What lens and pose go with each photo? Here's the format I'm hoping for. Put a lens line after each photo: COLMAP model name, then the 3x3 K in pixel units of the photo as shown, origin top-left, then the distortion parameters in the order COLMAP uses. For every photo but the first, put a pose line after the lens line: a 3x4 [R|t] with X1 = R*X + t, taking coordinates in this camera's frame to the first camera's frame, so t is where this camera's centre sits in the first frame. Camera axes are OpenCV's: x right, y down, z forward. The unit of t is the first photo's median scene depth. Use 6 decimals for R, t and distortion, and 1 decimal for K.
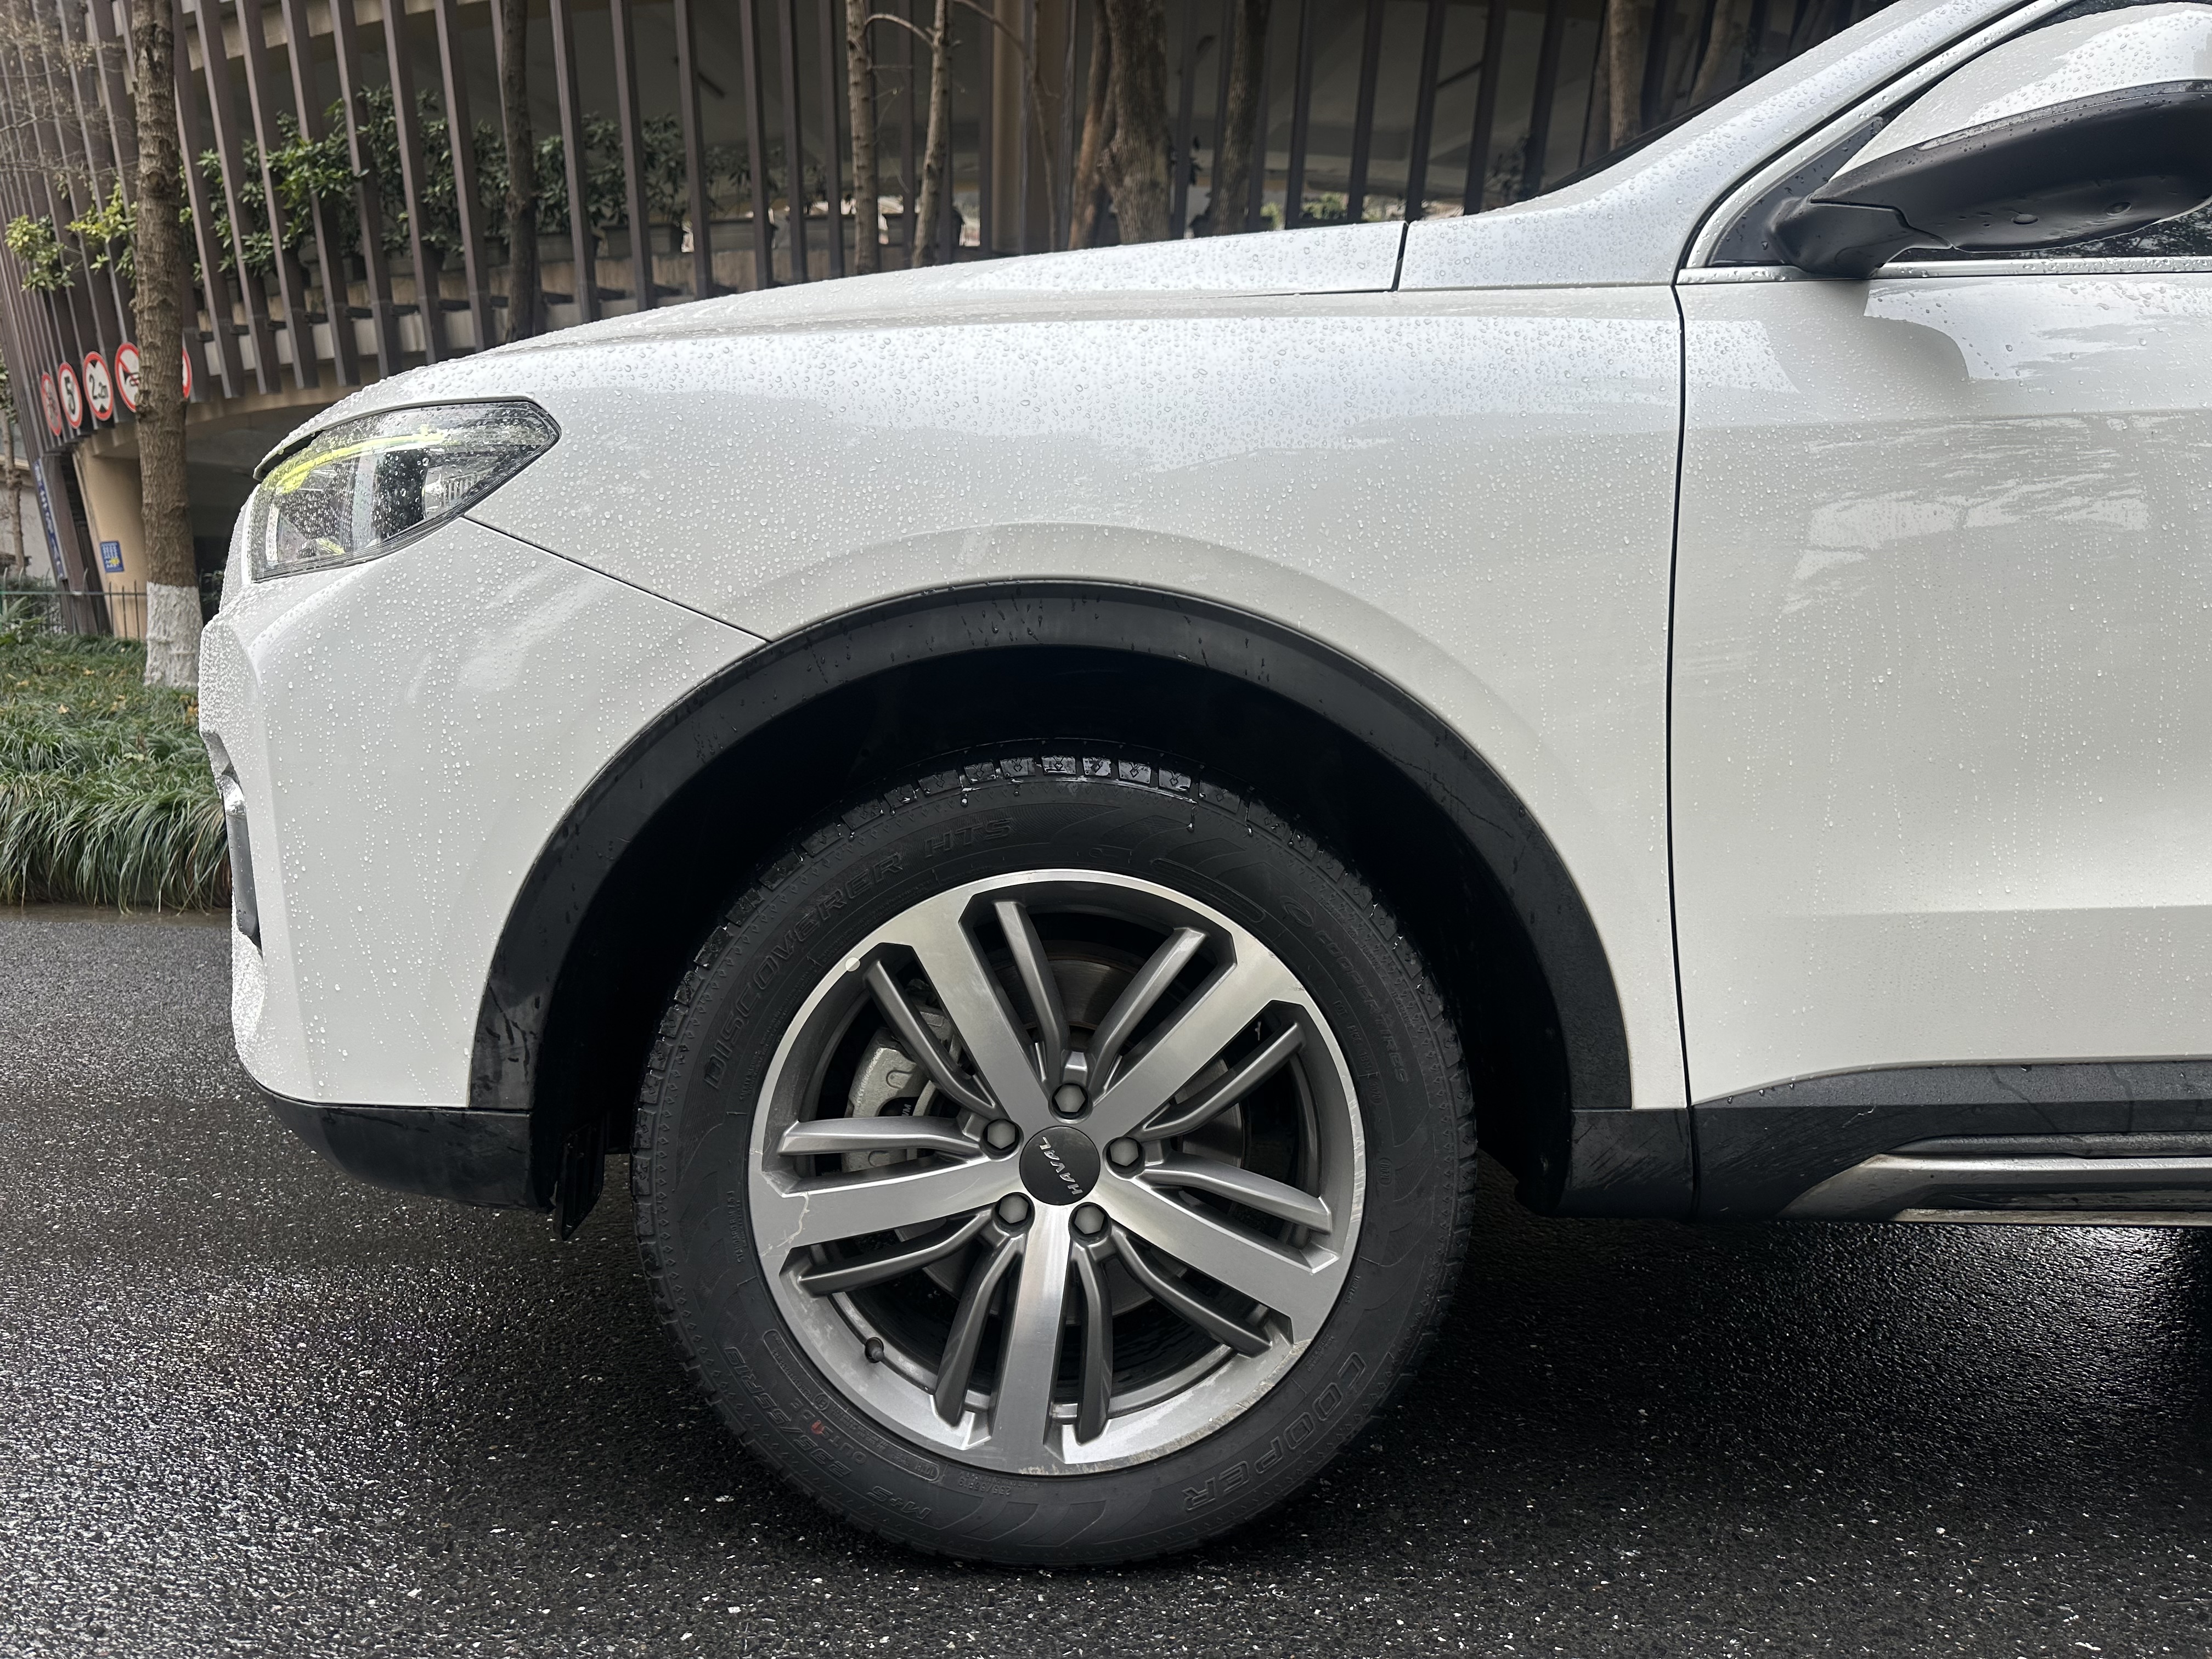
lens RADIAL K [[1534.4, 0, 1054.1], [0, 1534.4, 832.0], [0, 0, 1]] dist [0.051708, -0.044292]
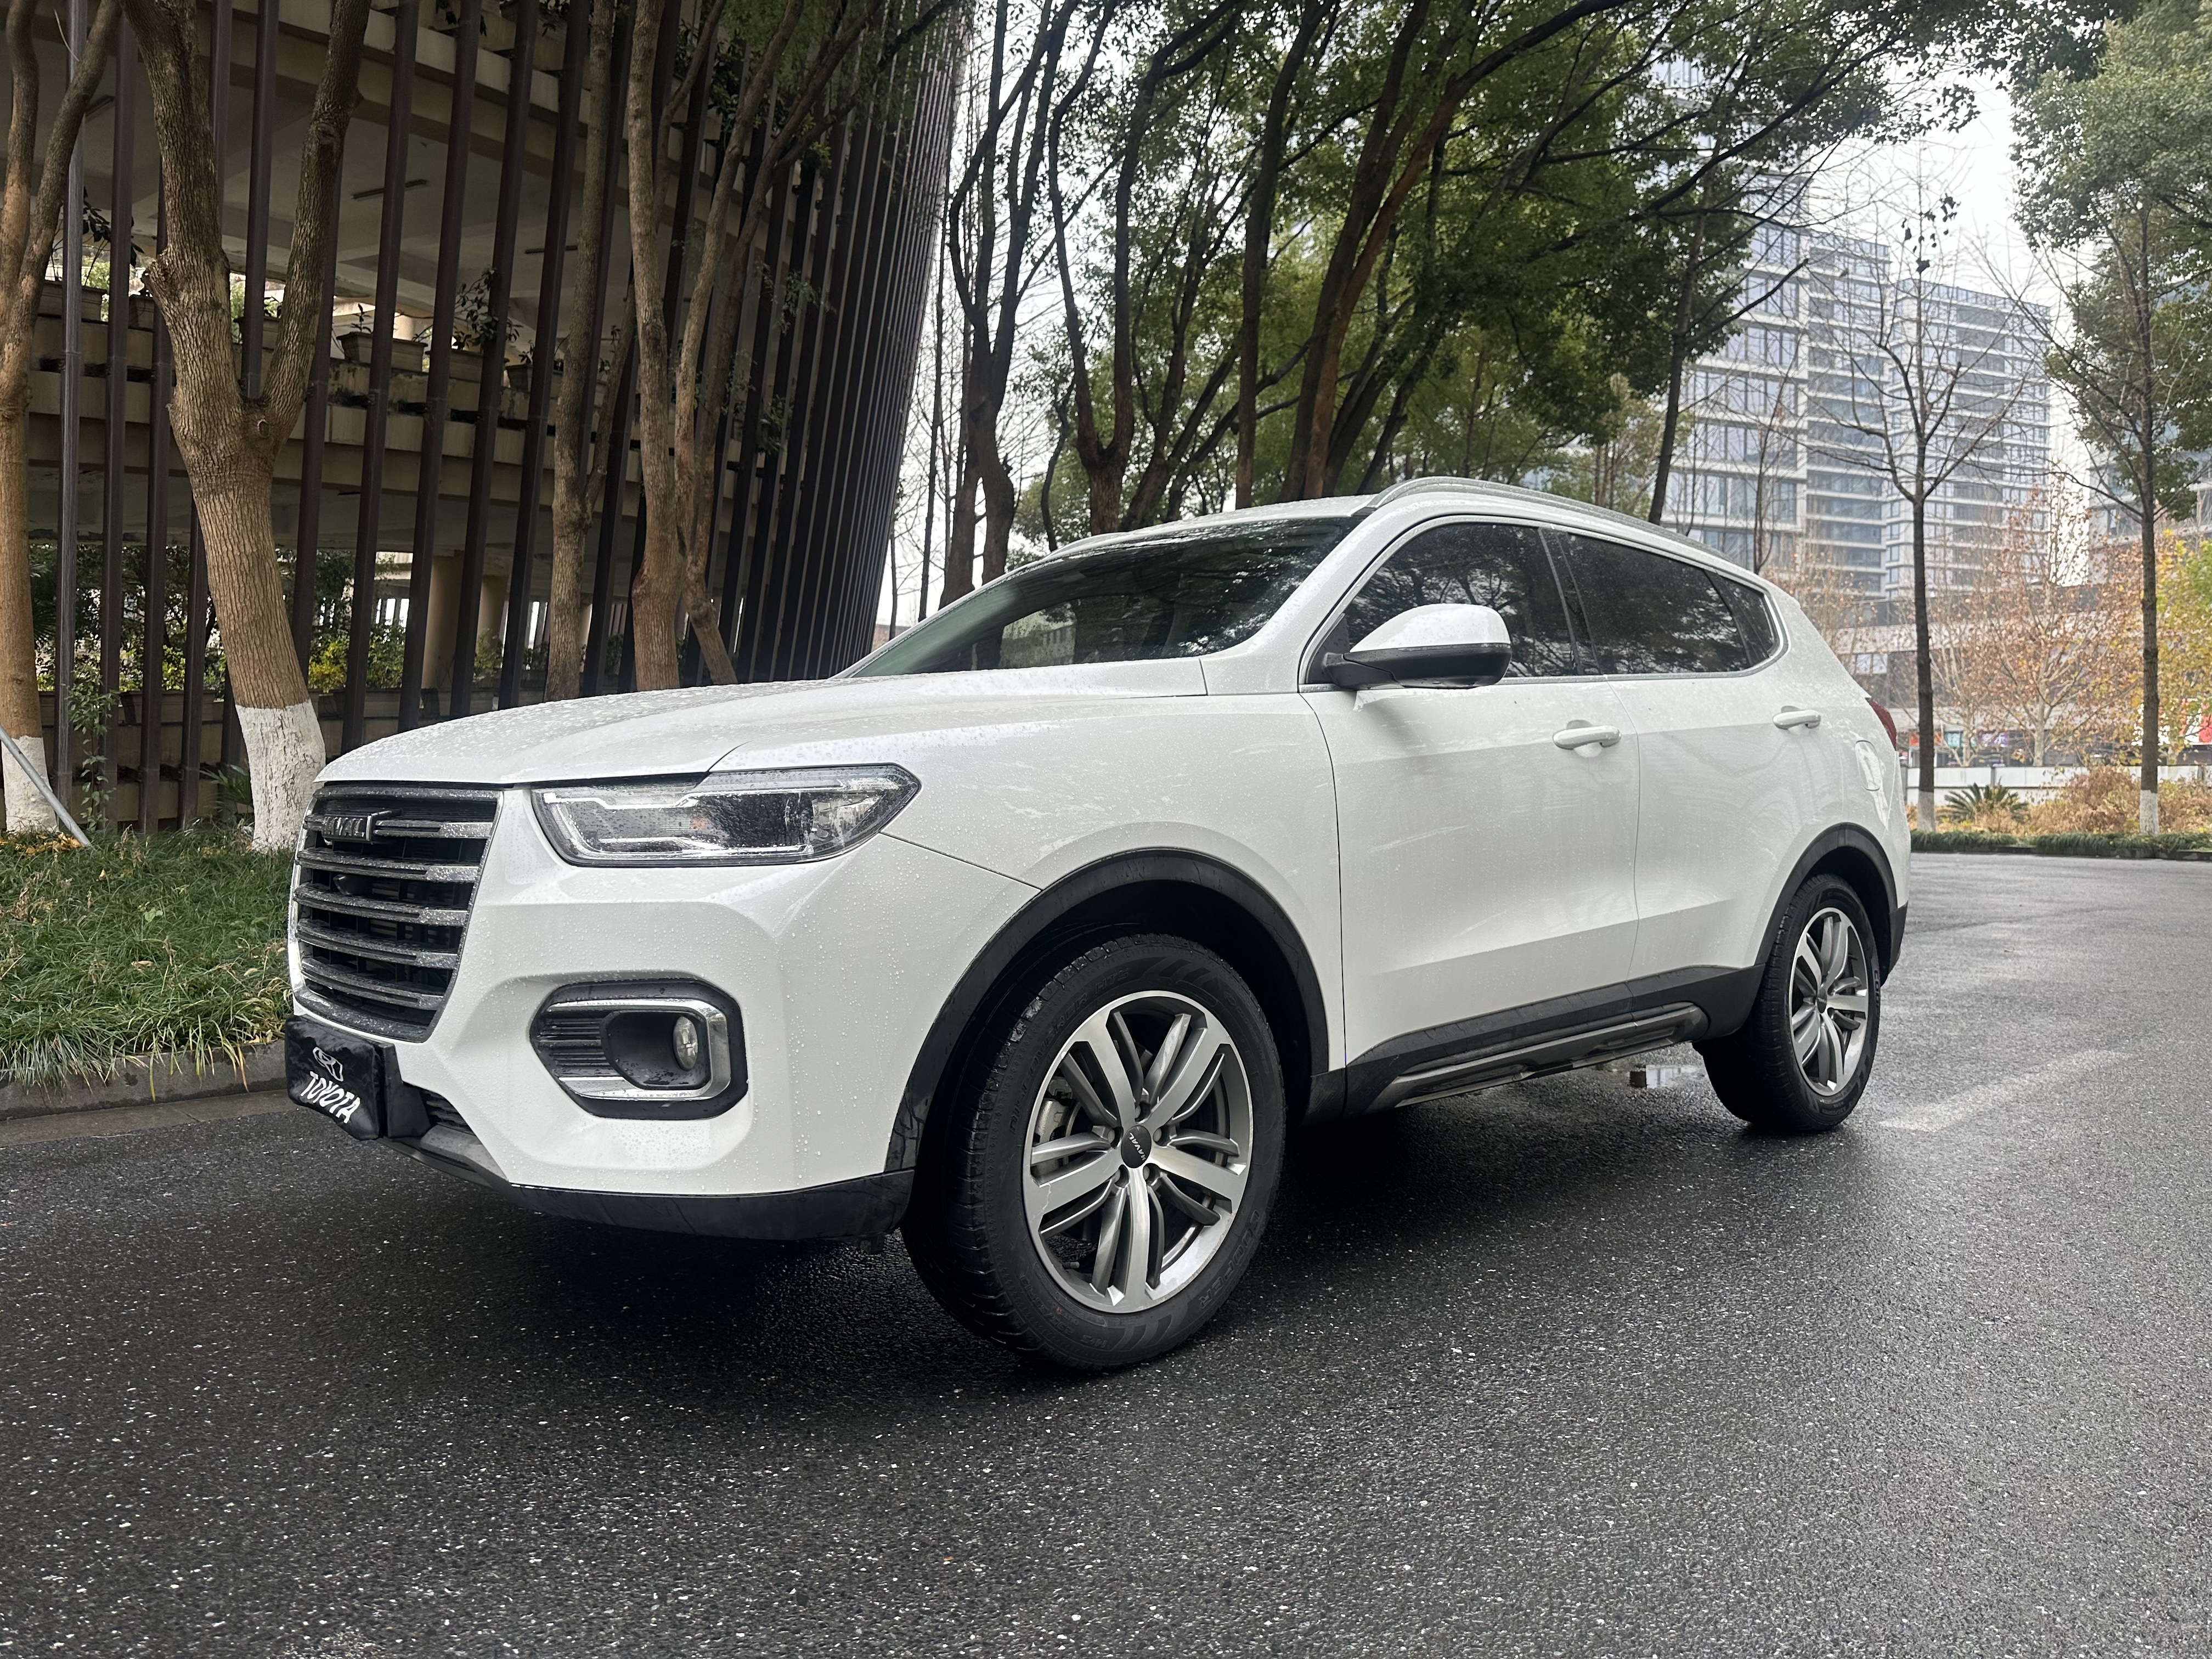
lens RADIAL K [[1539.6, 0, 1122.1], [0, 1539.6, 829.1], [0, 0, 1]] dist [0.050551, -0.095355]
pose [[0.760459, -0.051143, 0.647369, -1.247696], [0.094234, 0.995033, -0.032087, -0.119458], [-0.642512, 0.085405, 0.761501, -0.497284]]
